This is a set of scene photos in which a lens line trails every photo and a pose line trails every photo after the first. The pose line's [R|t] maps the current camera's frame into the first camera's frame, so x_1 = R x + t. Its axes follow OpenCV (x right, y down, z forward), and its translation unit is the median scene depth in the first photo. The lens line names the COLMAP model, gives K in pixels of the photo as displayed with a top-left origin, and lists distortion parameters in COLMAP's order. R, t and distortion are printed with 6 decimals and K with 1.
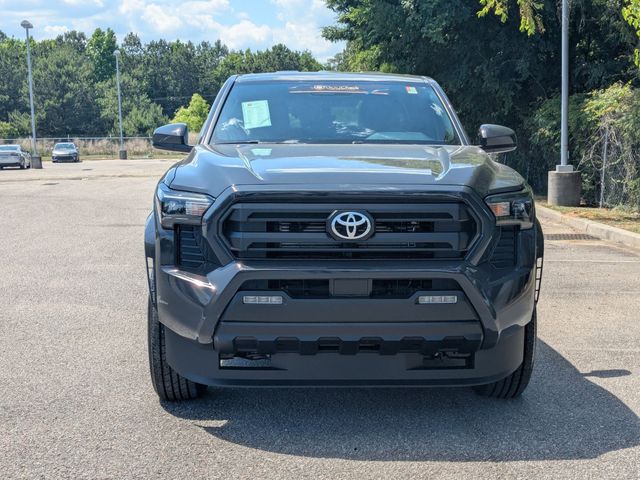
lens RADIAL K [[1103.4, 0, 320.0], [0, 1103.4, 240.0], [0, 0, 1]] dist [0.043533, 0.038646]
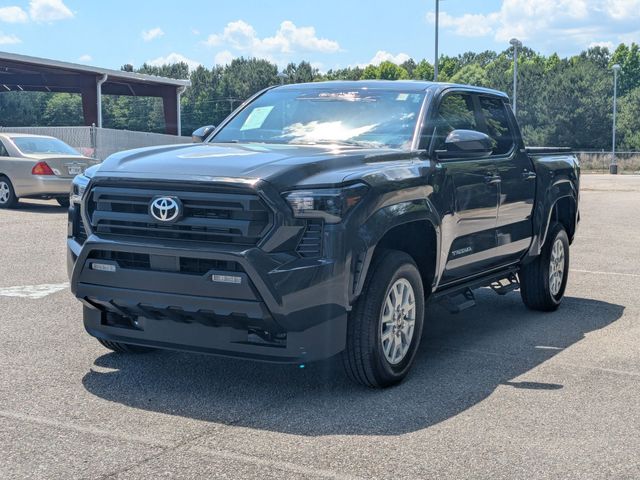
lens RADIAL K [[1103.4, 0, 320.0], [0, 1103.4, 240.0], [0, 0, 1]] dist [0.043533, 0.038646]
pose [[0.855541, 0.061931, -0.514017, 0.569810], [-0.069633, 0.997563, 0.004292, 0.002117], [0.513031, 0.032120, 0.857769, 0.061465]]
